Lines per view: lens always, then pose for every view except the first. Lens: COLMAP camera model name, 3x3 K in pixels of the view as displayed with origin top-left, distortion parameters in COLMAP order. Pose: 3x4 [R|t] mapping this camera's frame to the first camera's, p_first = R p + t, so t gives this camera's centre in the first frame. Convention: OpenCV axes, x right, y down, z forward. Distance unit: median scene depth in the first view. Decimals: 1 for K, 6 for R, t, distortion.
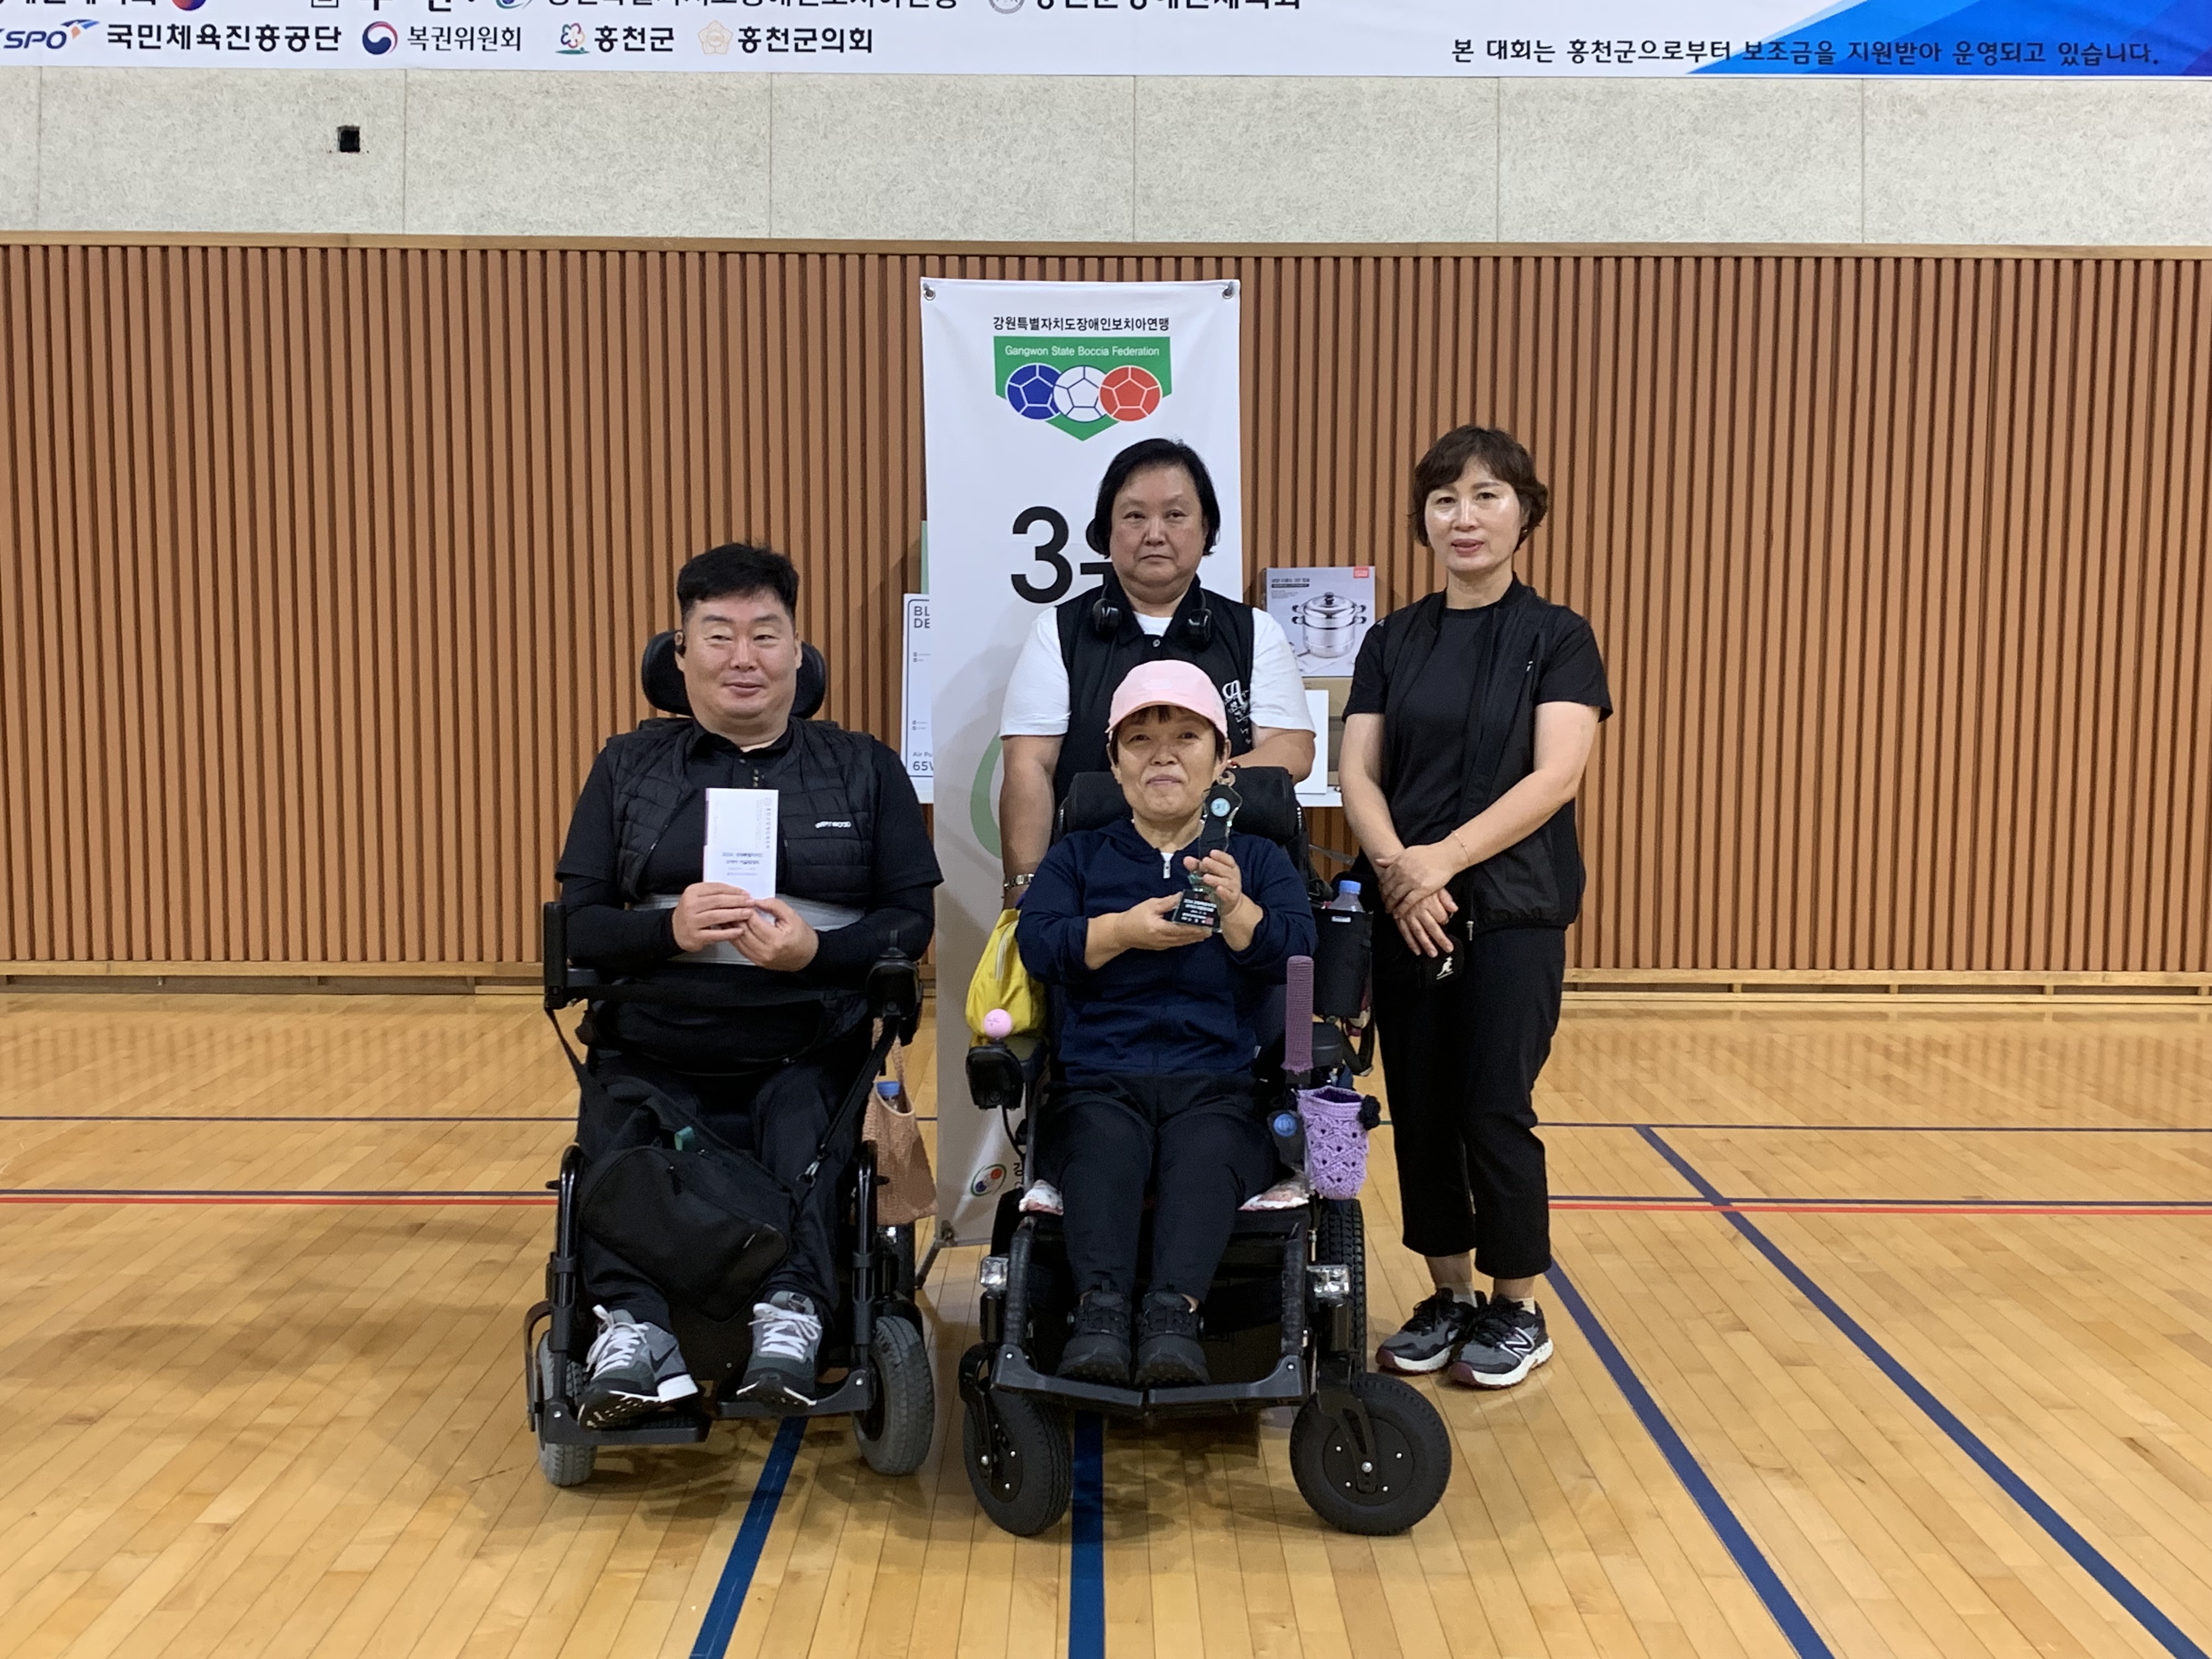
lens RADIAL K [[2468.1, 0, 1123.8], [0, 2468.1, 874.9], [0, 0, 1]] dist [0.014500, 0.000000]
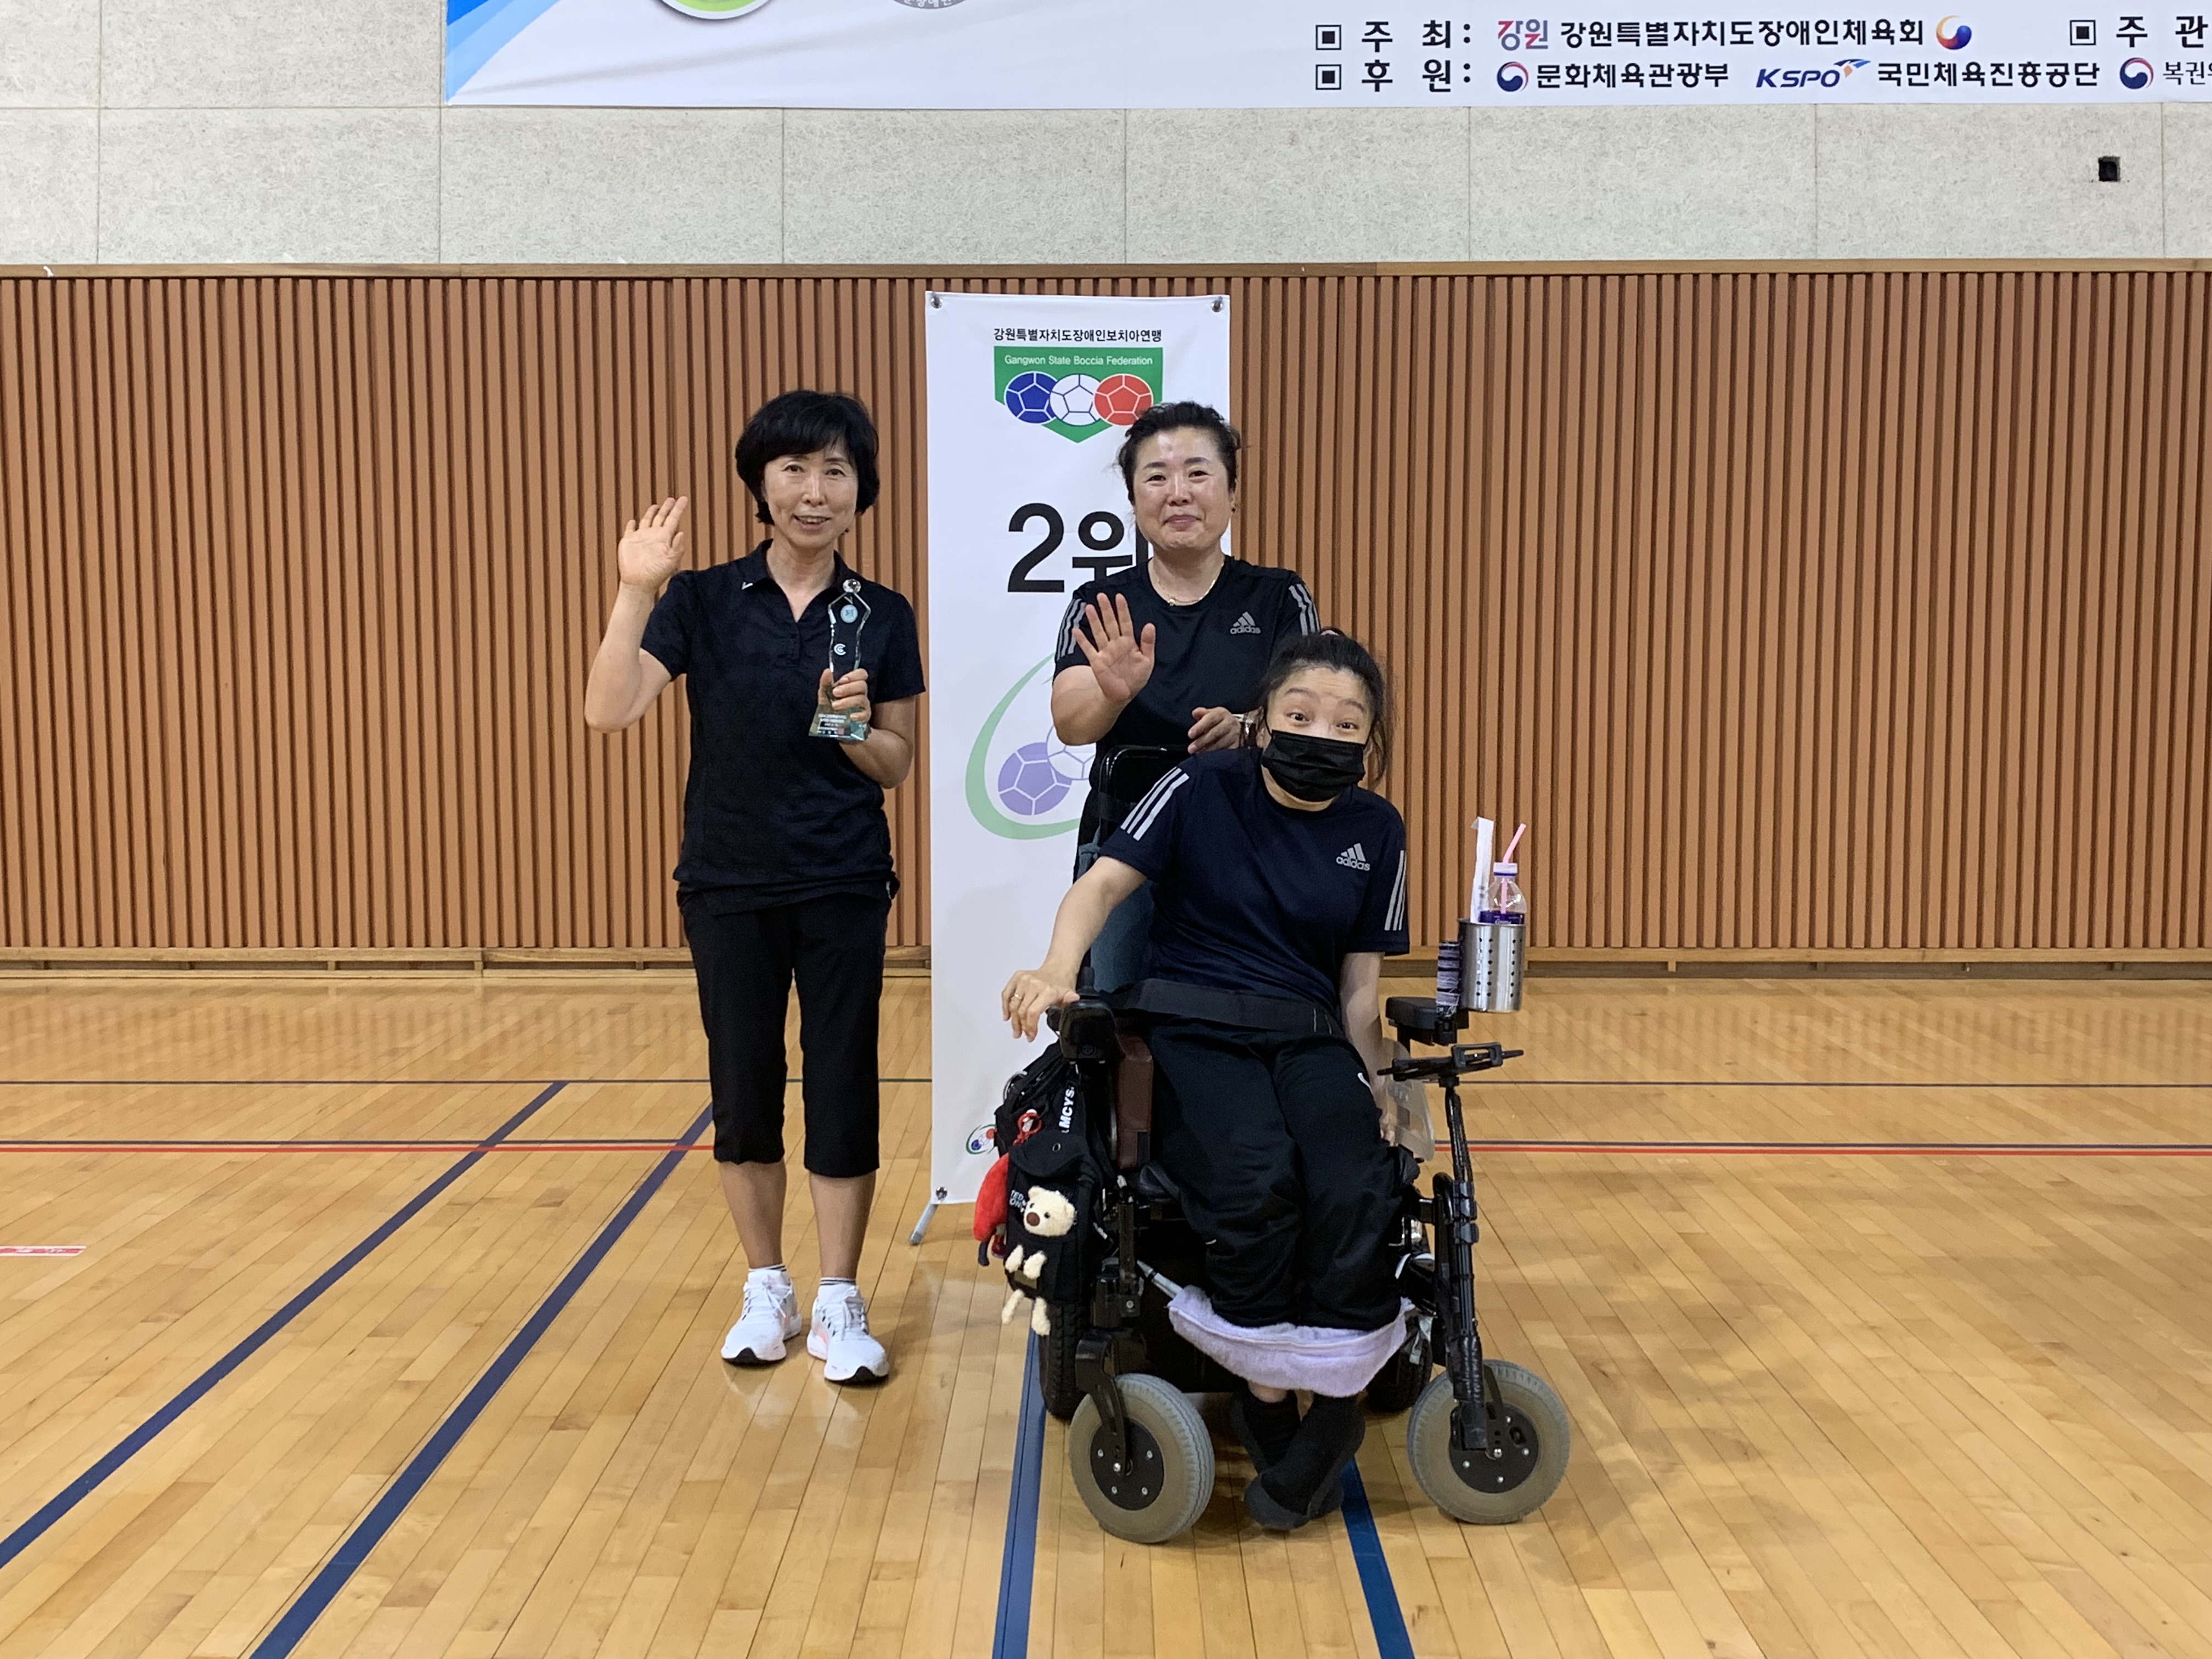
lens RADIAL K [[2468.1, 0, 1018.0], [0, 2468.1, 876.8], [0, 0, 1]] dist [0.014500, 0.000000]
pose [[0.999934, -0.005421, -0.010168, -0.769009], [0.005345, 0.999958, -0.007485, 0.009856], [0.010208, 0.007430, 0.999920, -0.058382]]
